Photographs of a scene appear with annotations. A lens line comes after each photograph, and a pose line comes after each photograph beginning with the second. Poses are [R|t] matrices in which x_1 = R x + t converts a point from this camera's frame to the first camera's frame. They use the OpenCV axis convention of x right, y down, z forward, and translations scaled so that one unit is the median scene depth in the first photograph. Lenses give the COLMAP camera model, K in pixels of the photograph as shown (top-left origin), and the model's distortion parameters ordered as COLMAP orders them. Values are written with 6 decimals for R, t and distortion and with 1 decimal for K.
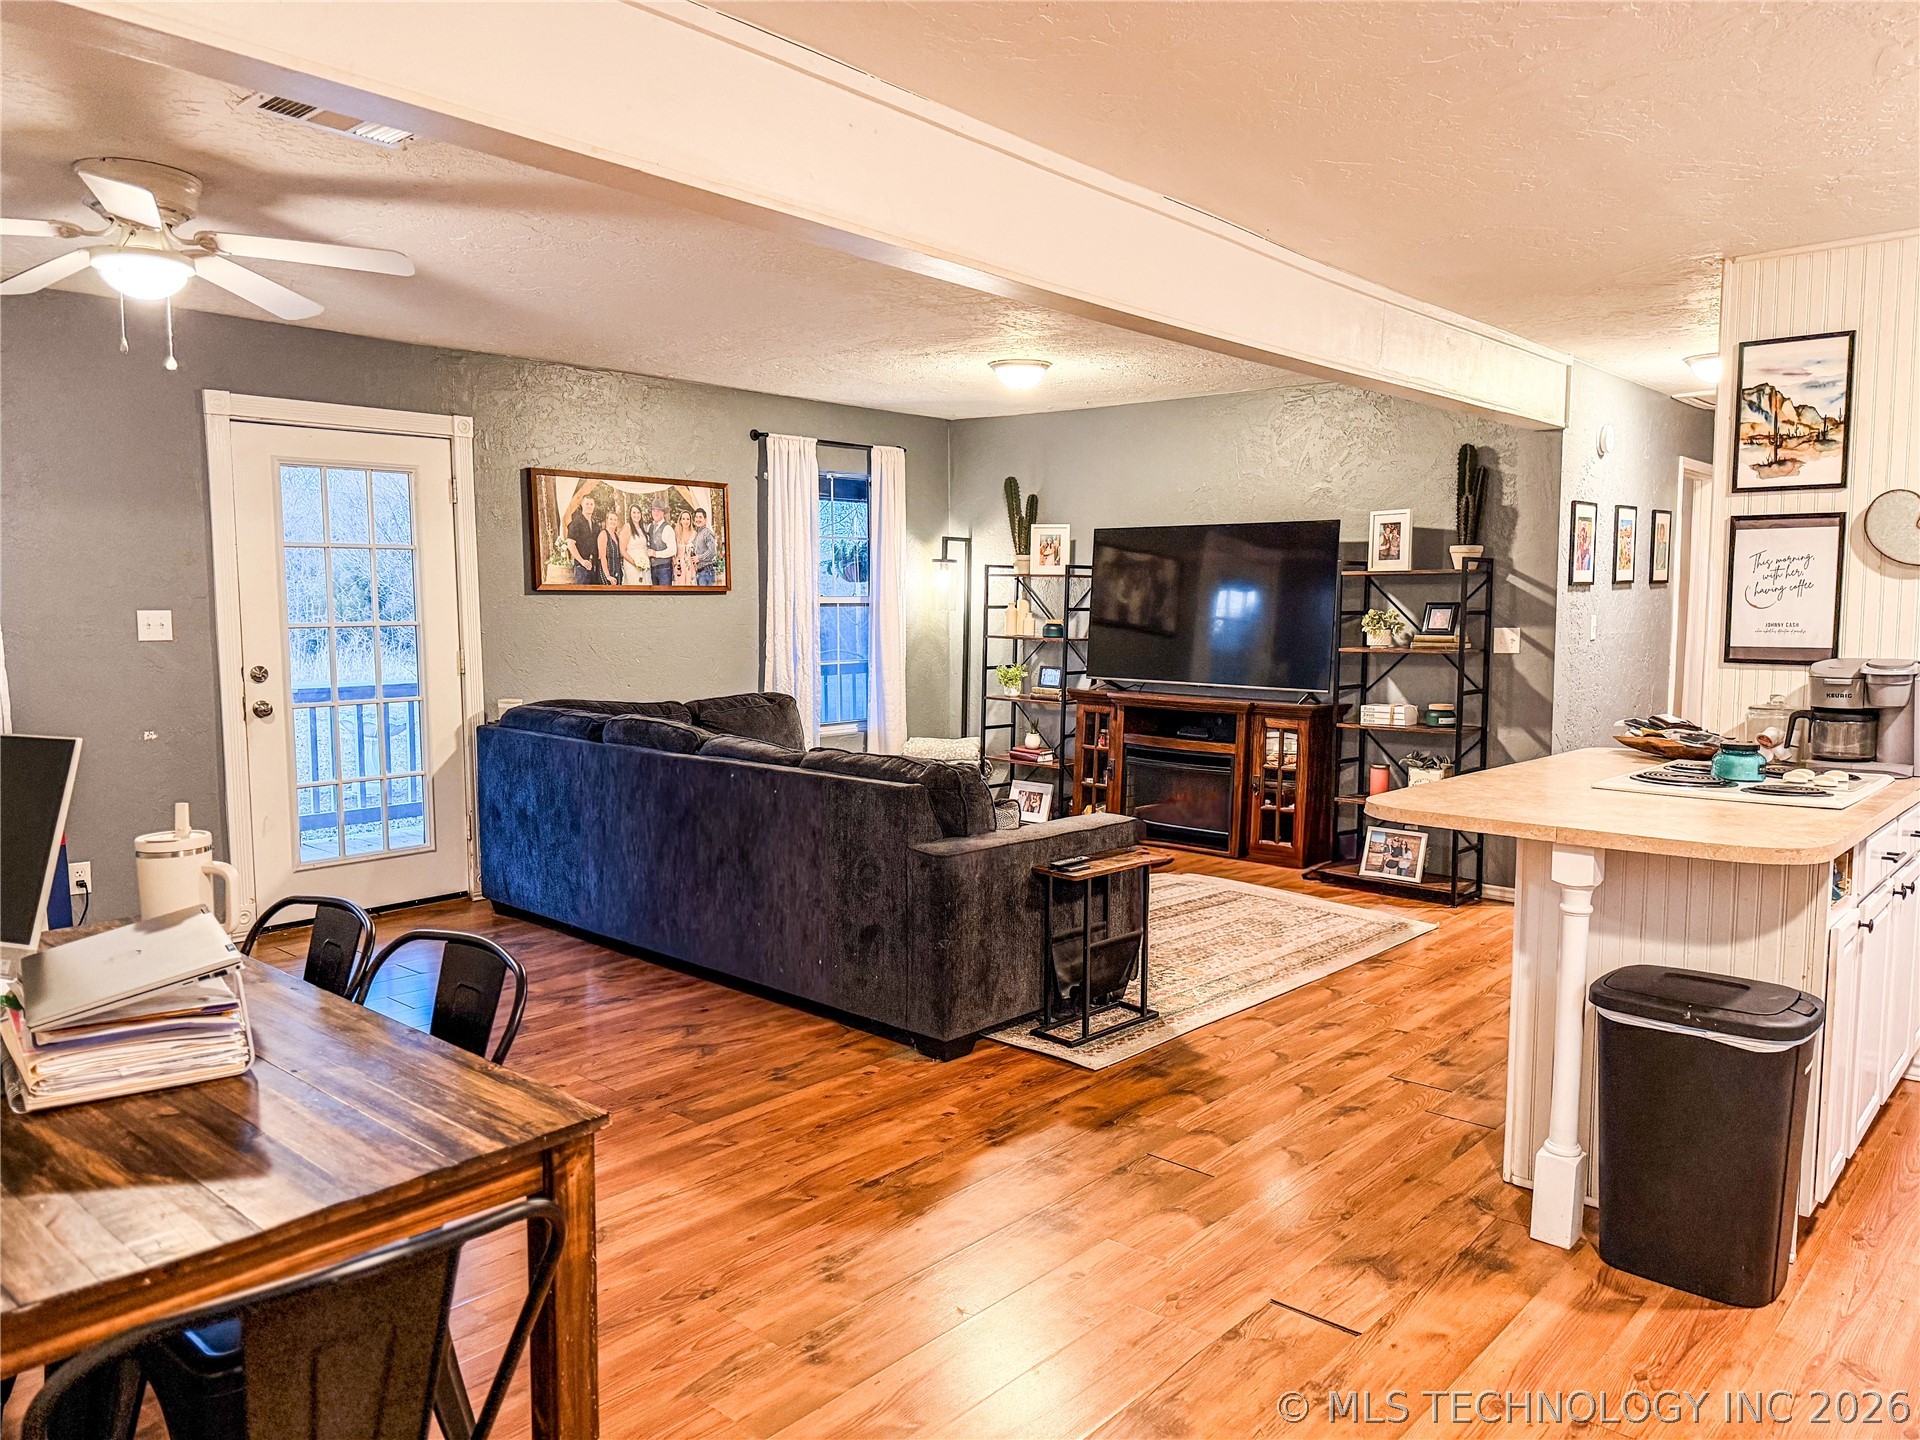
lens RADIAL K [[1348.2, 0, 964.1], [0, 1348.2, 720.1], [0, 0, 1]] dist [0.065383, -0.076305]
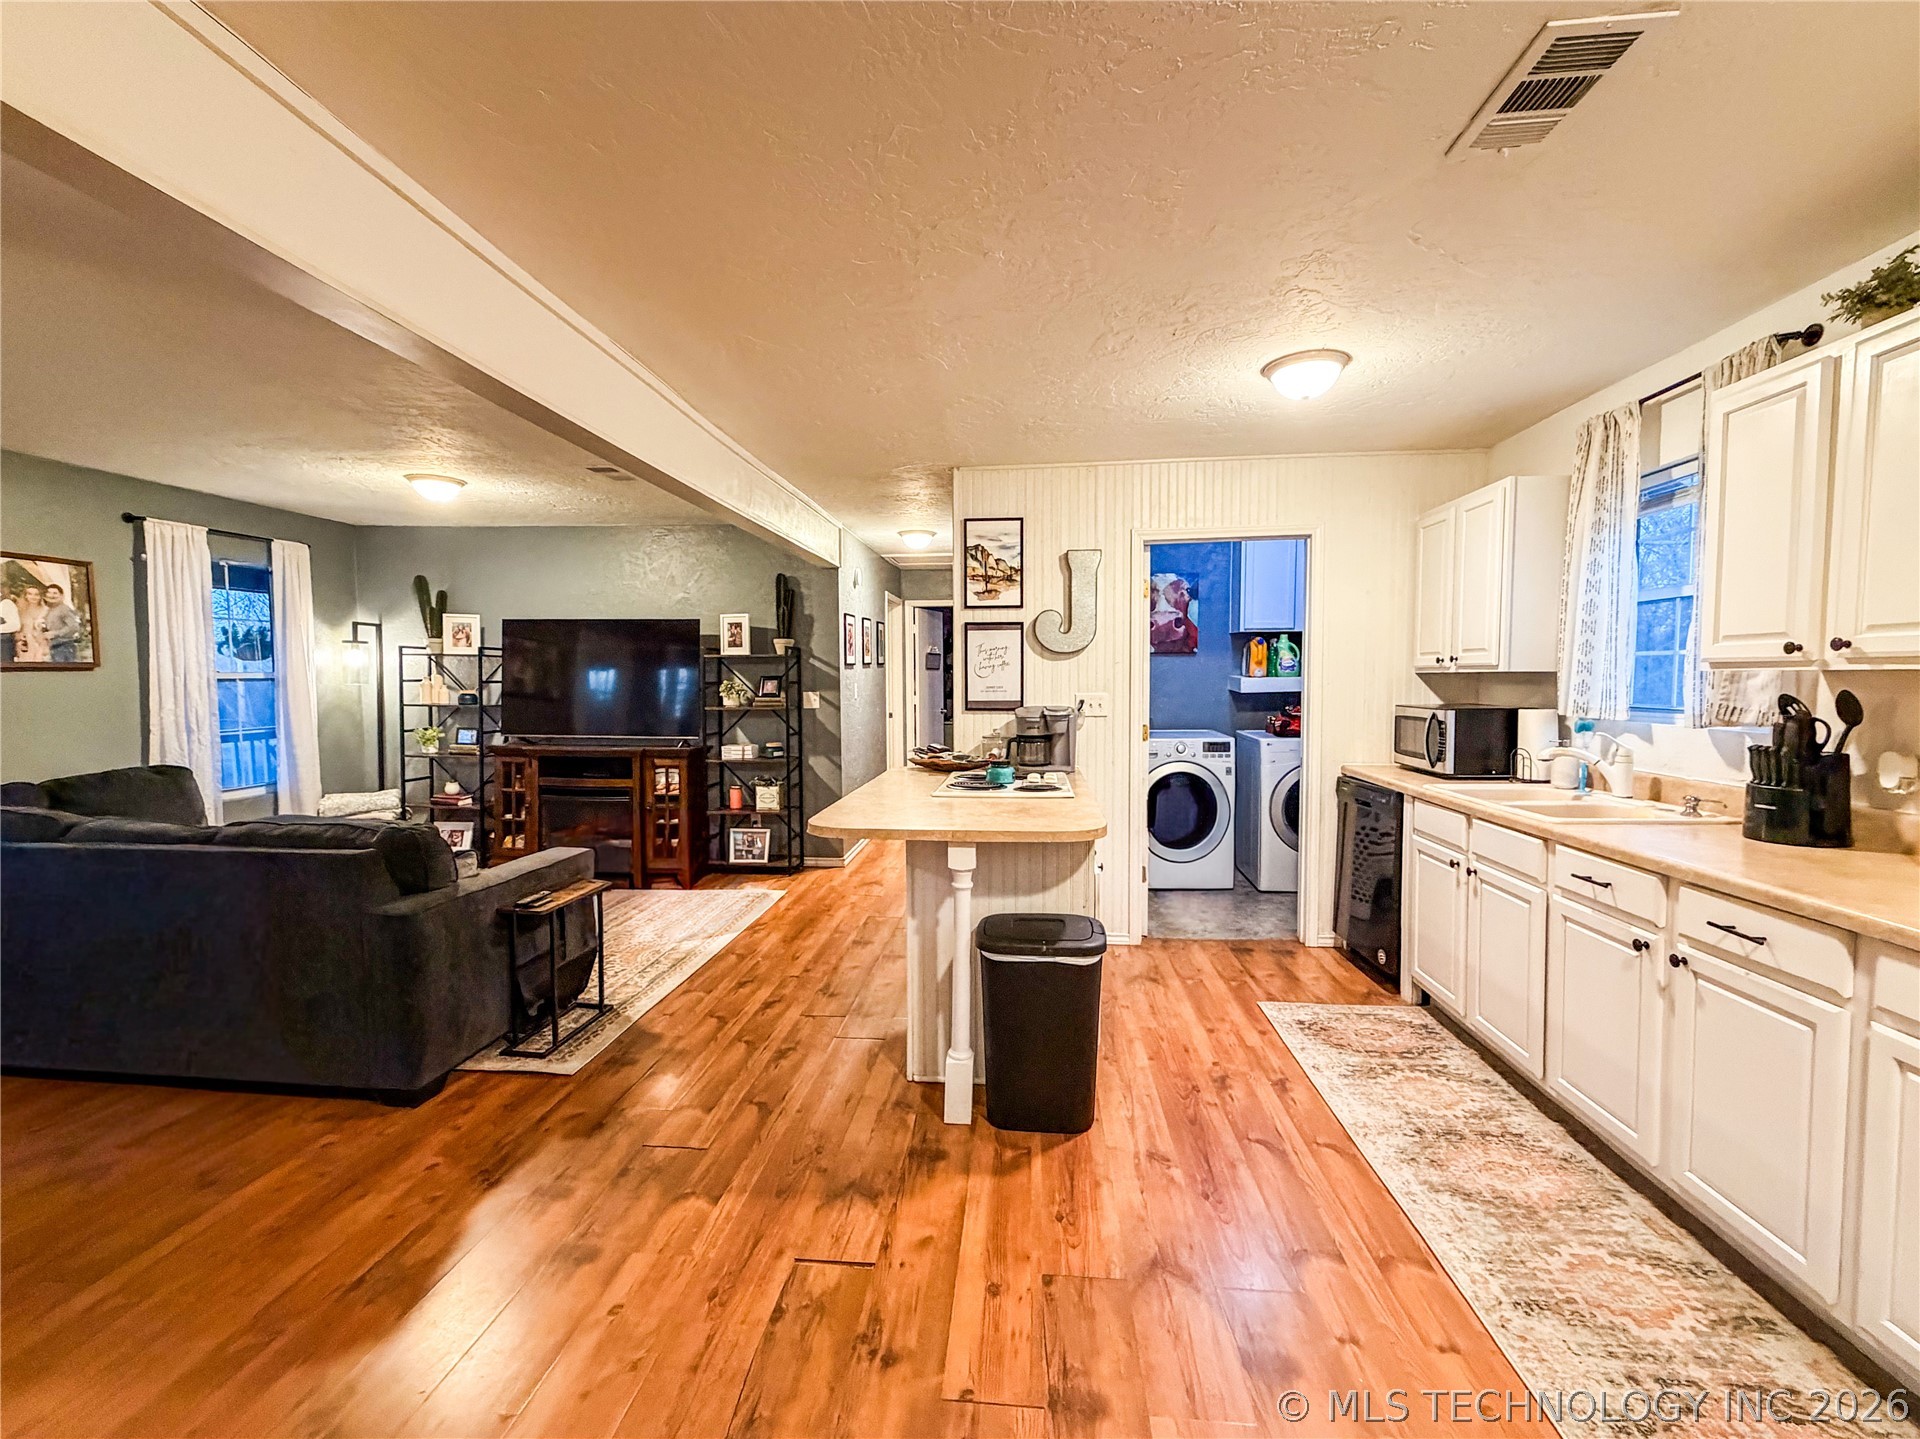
lens RADIAL K [[825.0, 0, 963.8], [0, 825.0, 721.3], [0, 0, 1]] dist [0.000479, -0.000326]
pose [[0.800666, -0.037807, 0.597917, -0.037957], [0.057985, 0.998212, -0.014530, -0.012949], [-0.596299, 0.046304, 0.801426, 0.176338]]
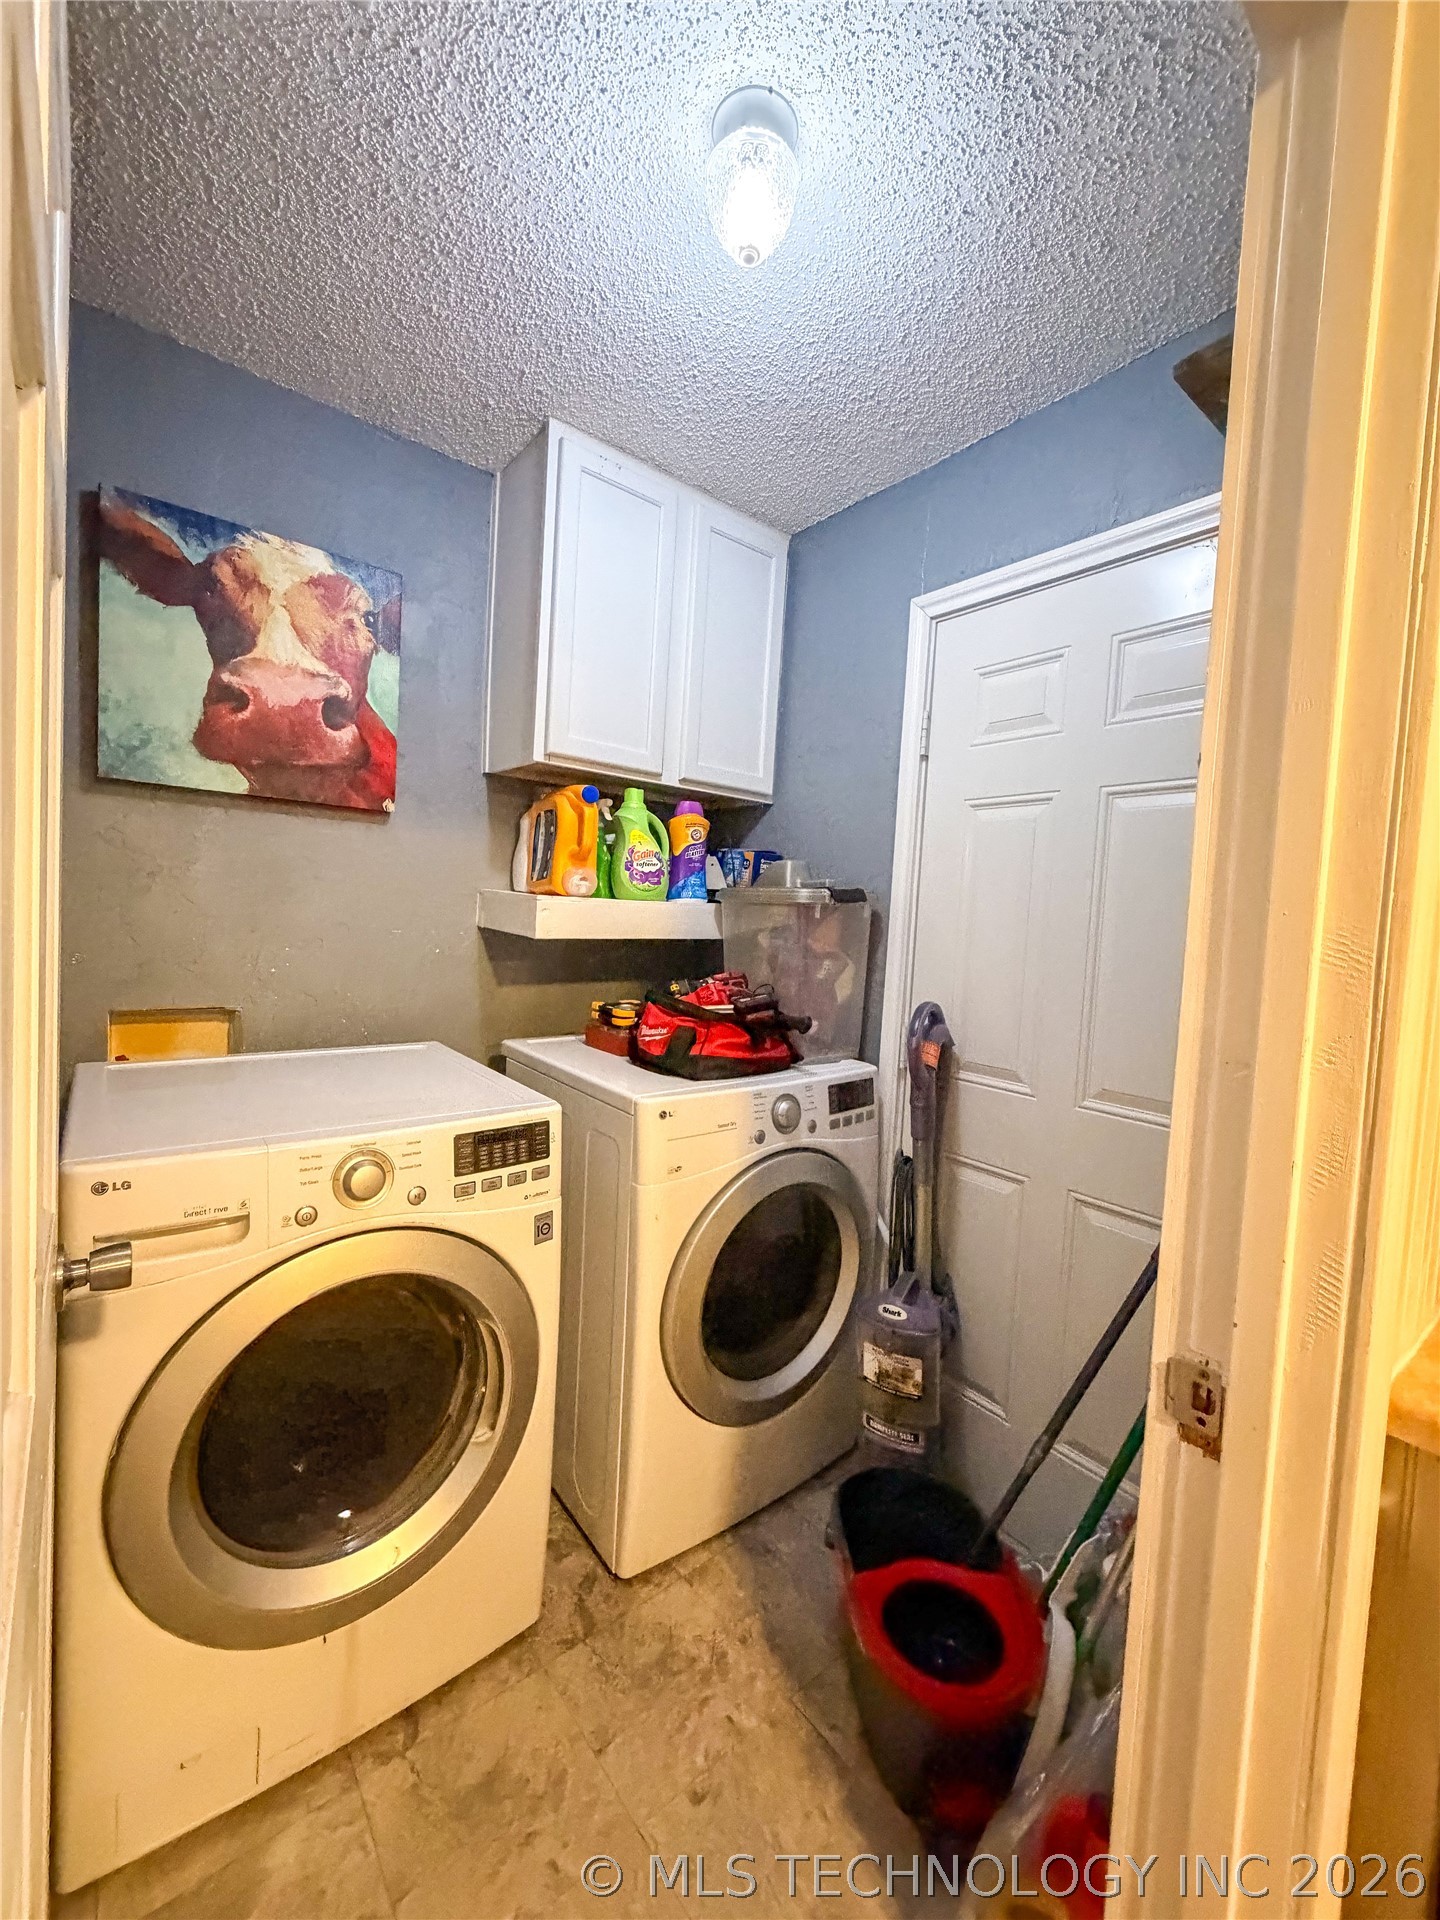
lens RADIAL K [[765.5, 0, 711.2], [0, 765.5, 957.0], [0, 0, 1]] dist [-0.000265, 0.000104]
pose [[0.175871, -0.041026, 0.983558, 0.623185], [0.036178, 0.998726, 0.035189, -0.048404], [-0.983748, 0.029395, 0.177131, 0.723903]]
